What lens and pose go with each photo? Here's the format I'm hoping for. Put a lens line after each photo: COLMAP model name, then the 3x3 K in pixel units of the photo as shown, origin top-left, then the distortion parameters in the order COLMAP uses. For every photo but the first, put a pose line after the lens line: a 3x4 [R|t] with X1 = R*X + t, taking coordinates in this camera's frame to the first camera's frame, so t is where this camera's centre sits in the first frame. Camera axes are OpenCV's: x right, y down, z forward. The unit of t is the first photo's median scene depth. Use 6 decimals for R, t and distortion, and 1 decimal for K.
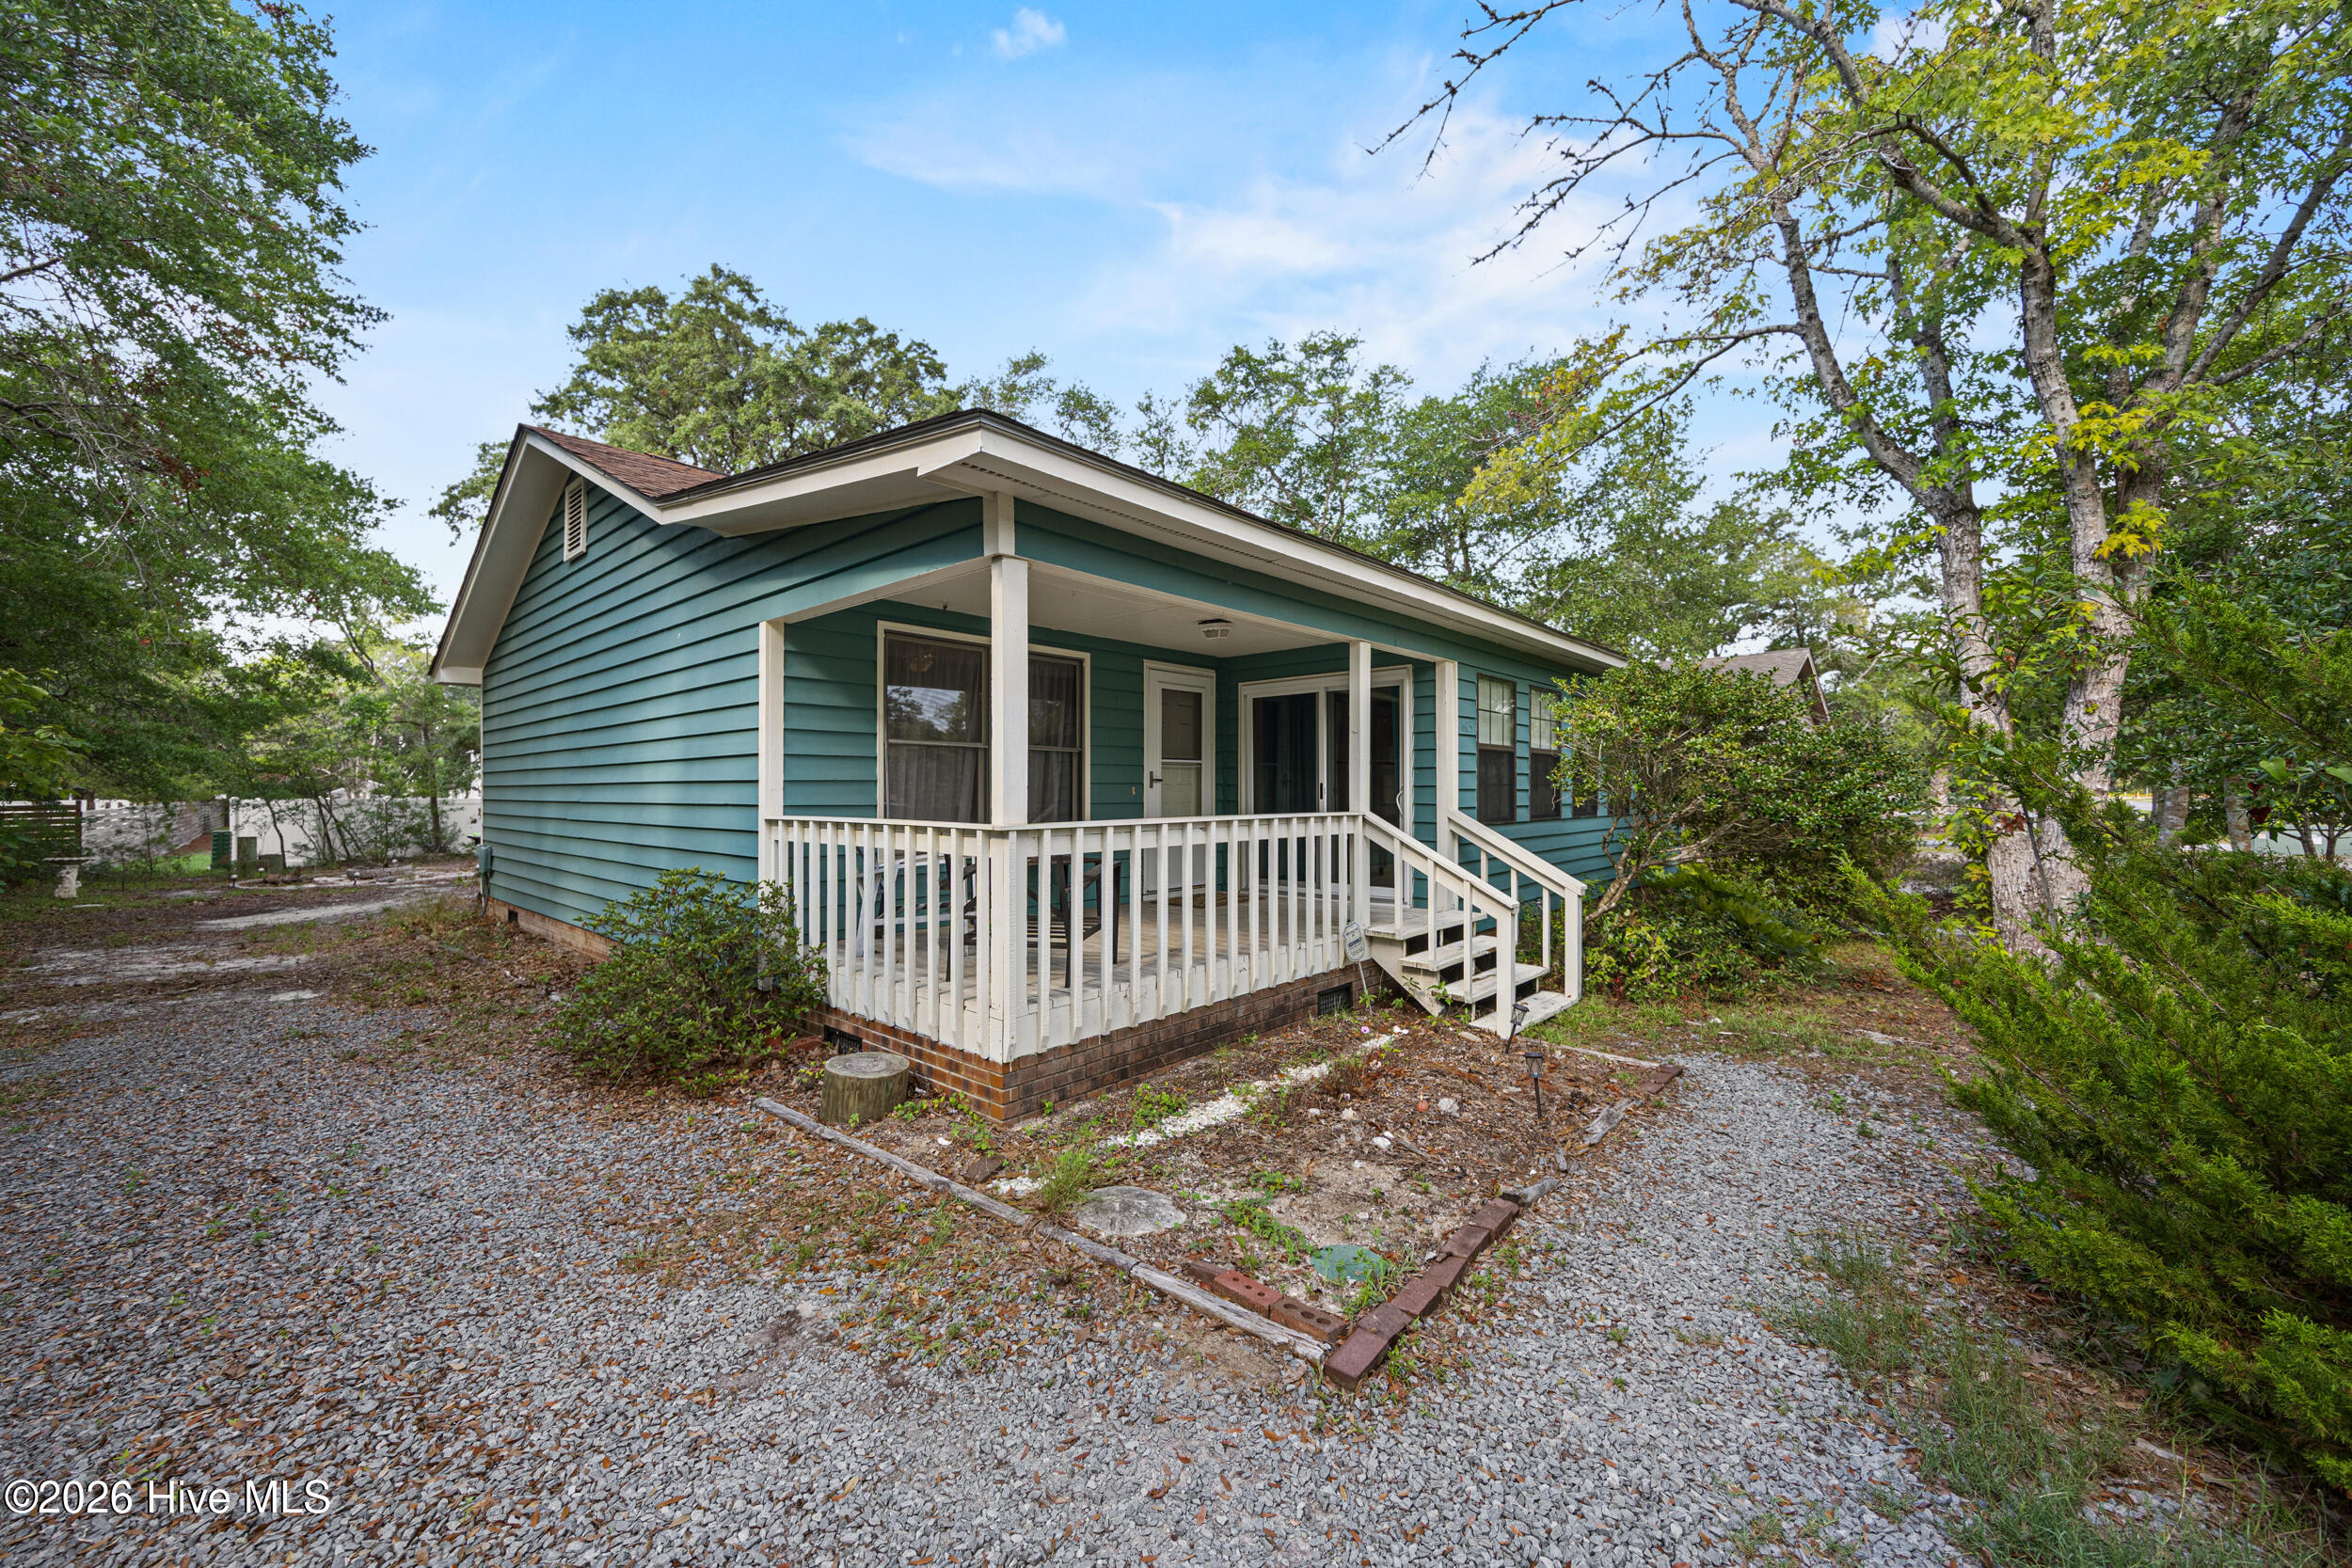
lens RADIAL K [[872.9, 0, 1176.0], [0, 872.9, 784.0], [0, 0, 1]] dist [0.000132, 0.000003]
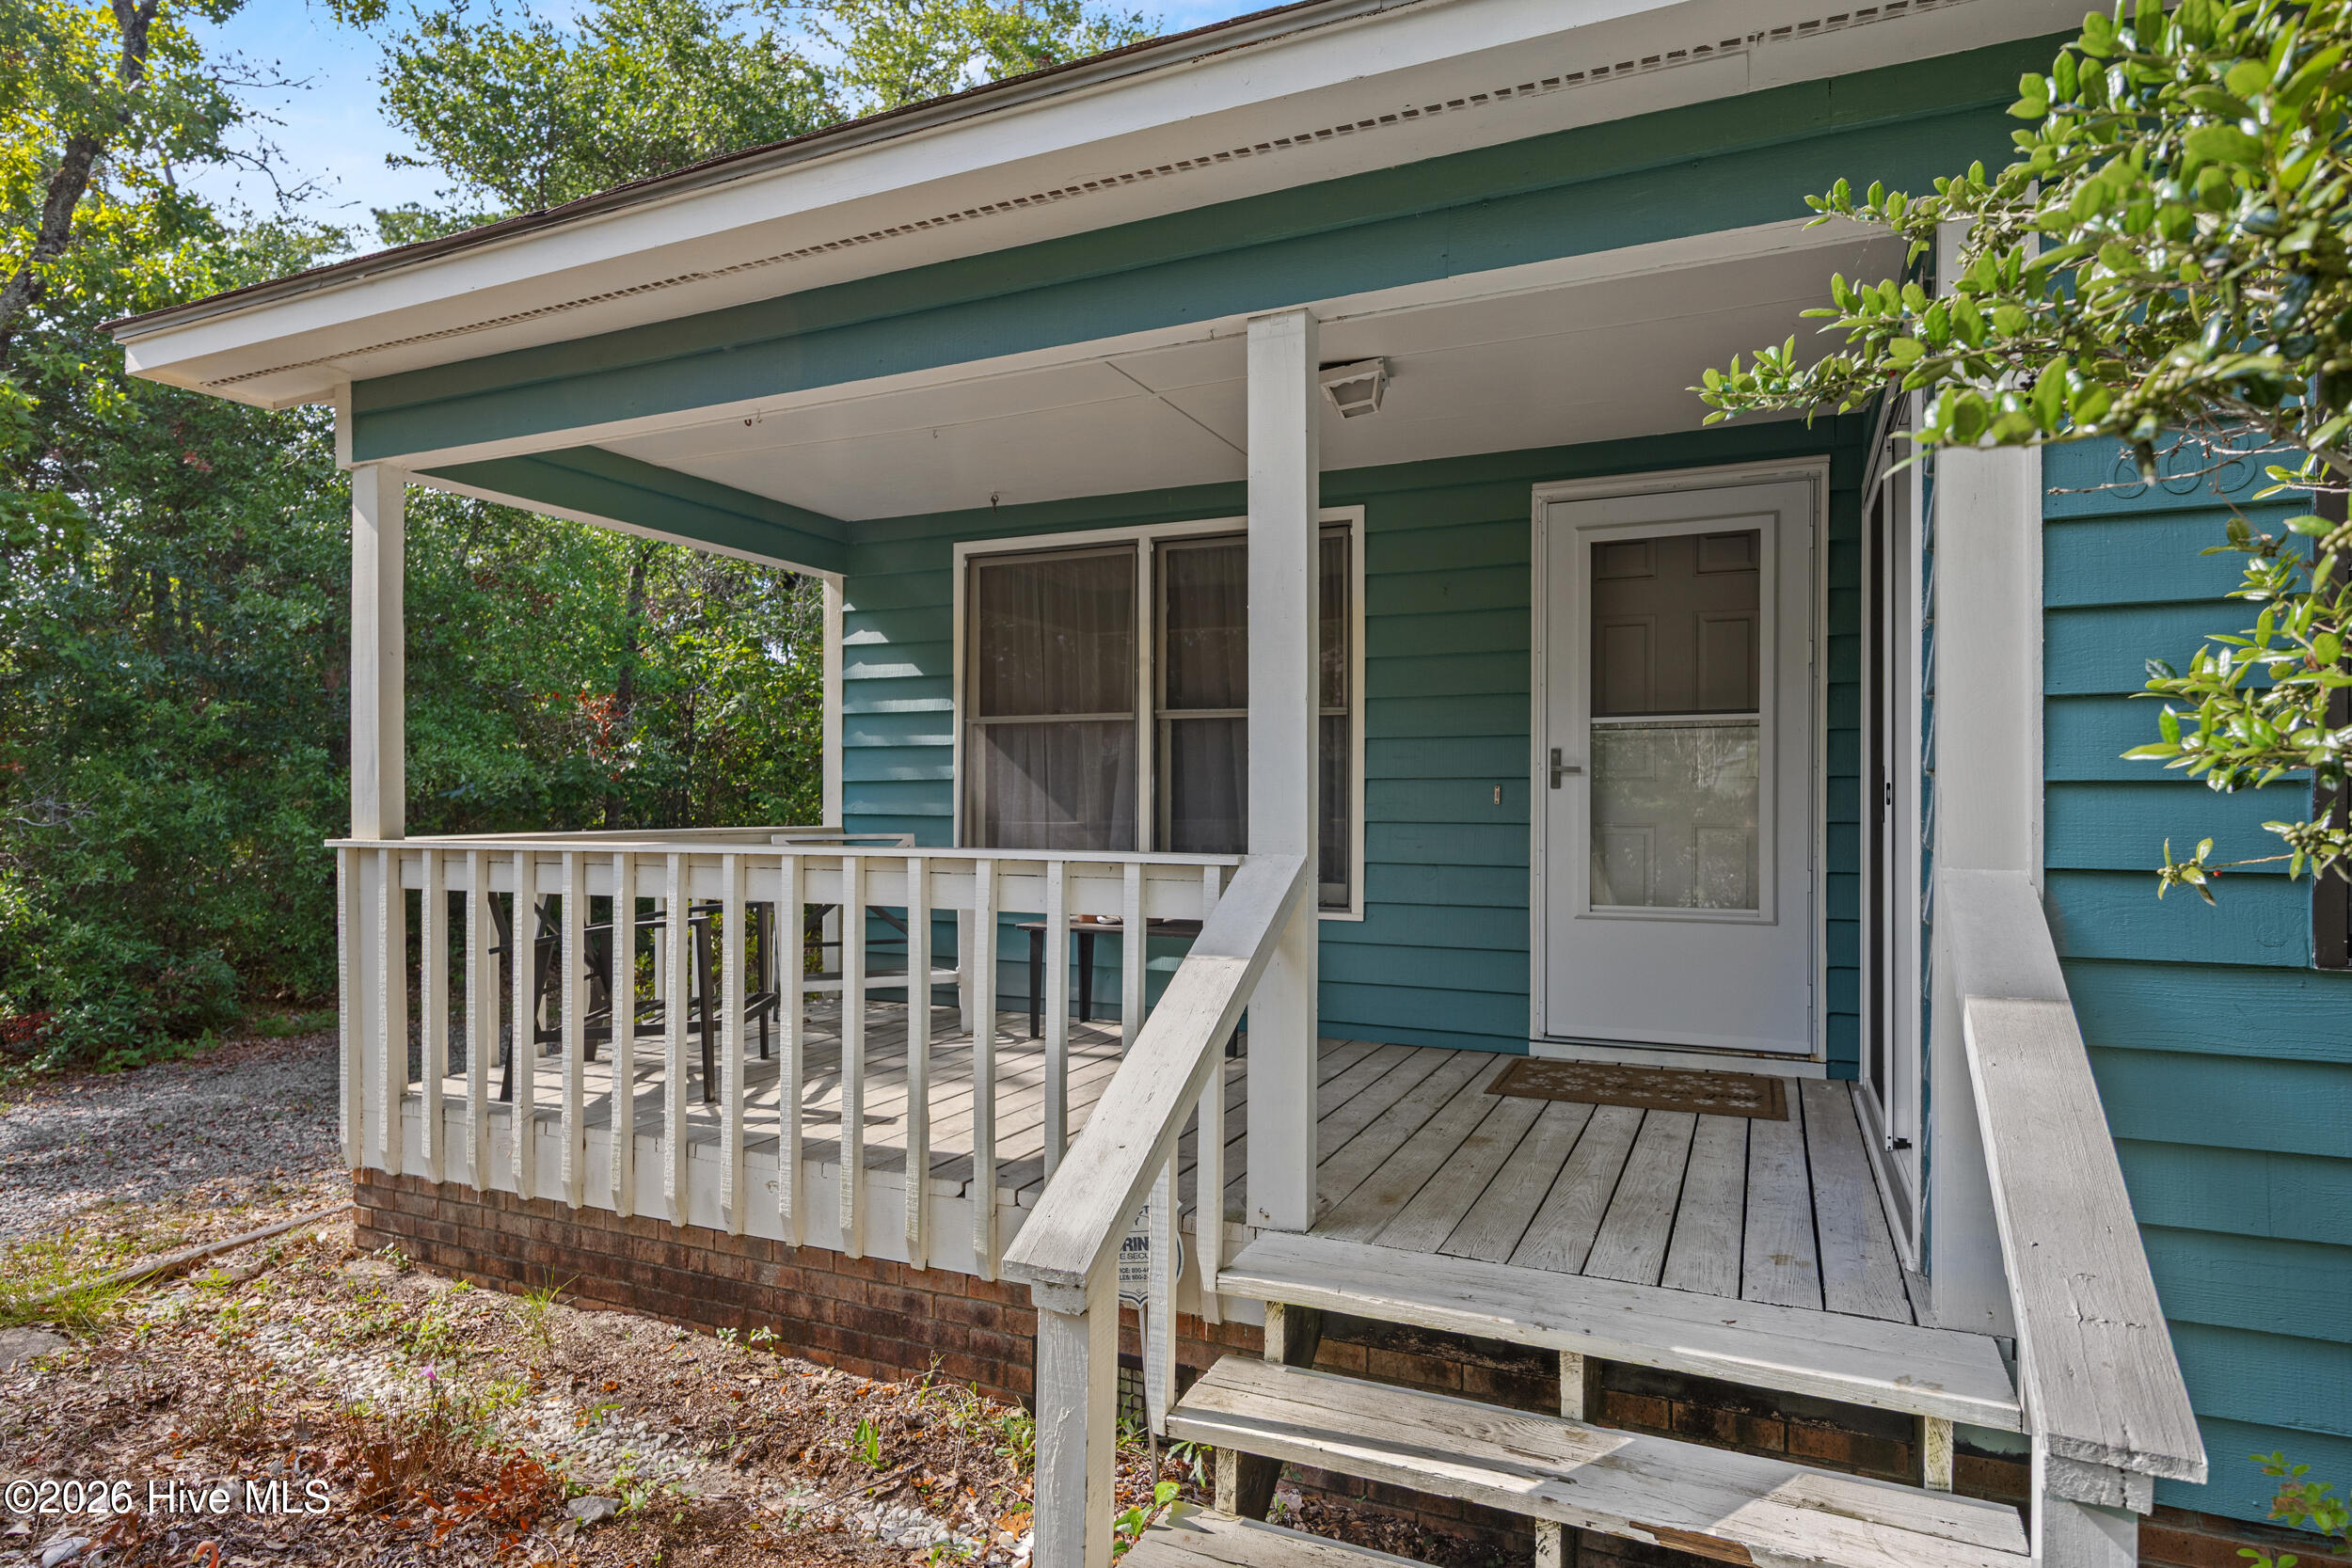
lens RADIAL K [[1309.5, 0, 1176.0], [0, 1309.5, 784.0], [0, 0, 1]] dist [-0.000373, -0.000049]
pose [[0.288807, -0.007546, -0.957358, 0.679267], [0.004183, 0.999969, -0.006619, 0.007812], [0.957378, -0.002093, 0.288830, 0.861232]]
